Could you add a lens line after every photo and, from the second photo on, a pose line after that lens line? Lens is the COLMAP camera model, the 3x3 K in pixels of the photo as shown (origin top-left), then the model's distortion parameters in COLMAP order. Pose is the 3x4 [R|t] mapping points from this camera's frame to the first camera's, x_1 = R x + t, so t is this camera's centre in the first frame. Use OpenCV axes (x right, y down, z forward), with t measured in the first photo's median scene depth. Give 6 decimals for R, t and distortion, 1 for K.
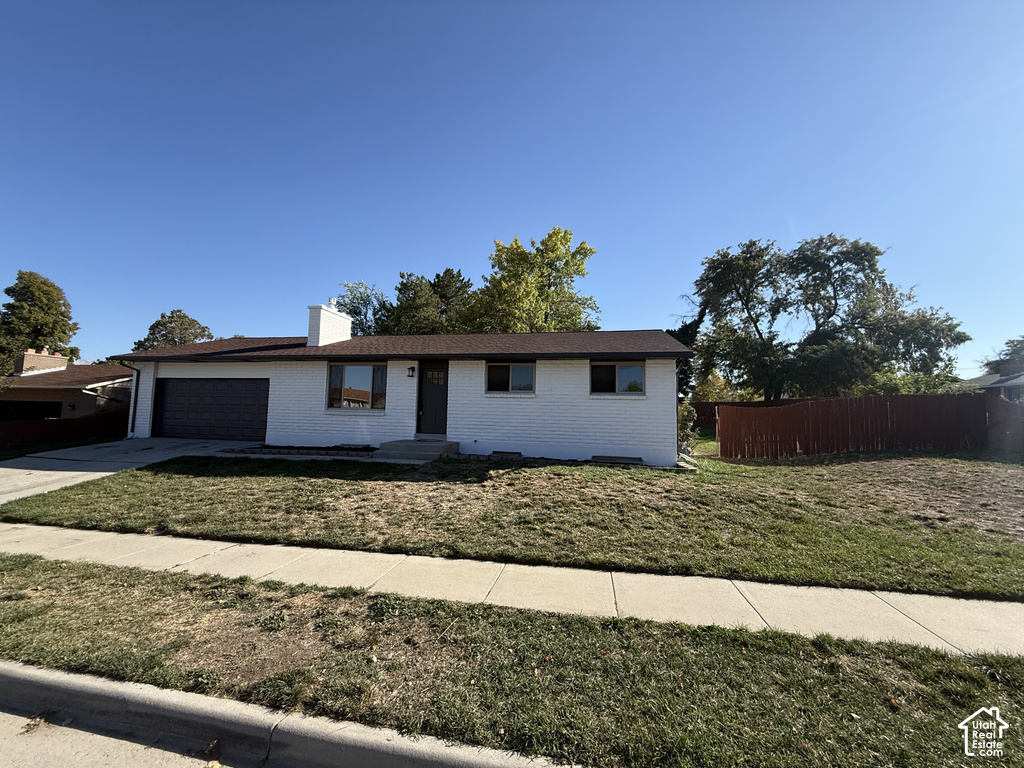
lens RADIAL K [[407.1, 0, 509.6], [0, 407.1, 384.6], [0, 0, 1]] dist [0.000751, 0.000067]
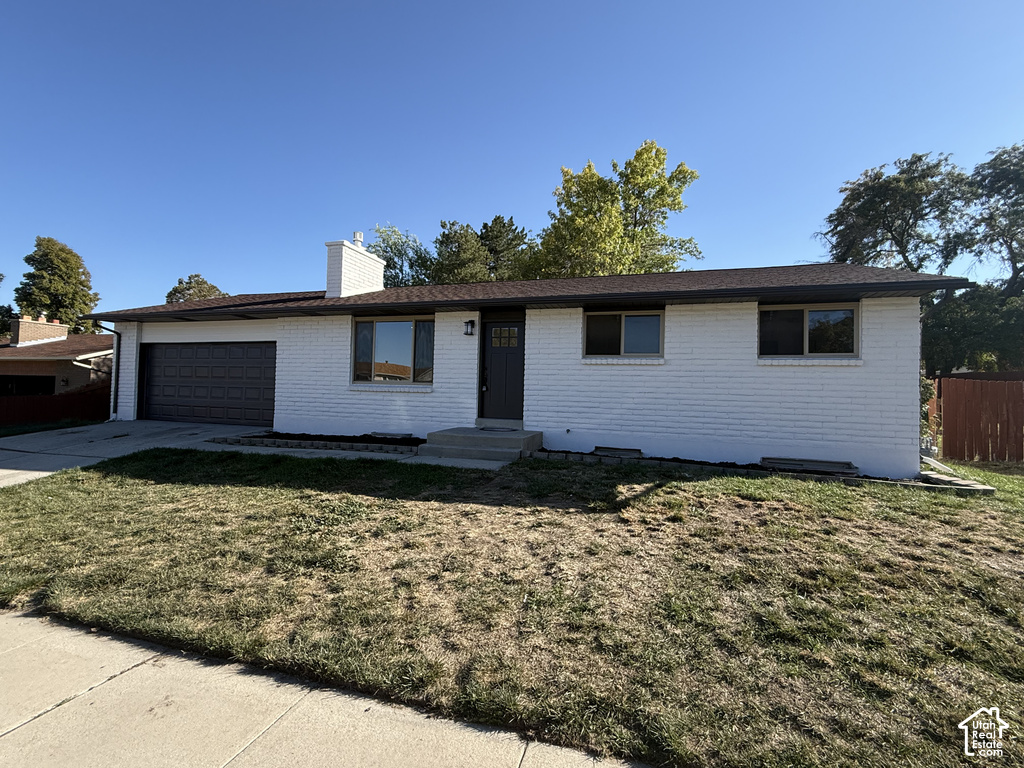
lens RADIAL K [[460.0, 0, 512.0], [0, 460.0, 384.0], [0, 0, 1]] dist [-0.000390, 0.000201]
pose [[0.994417, 0.000556, -0.105520, -0.085312], [0.004821, 0.998703, 0.050694, 0.022278], [0.105411, -0.050920, 0.993124, 0.228368]]
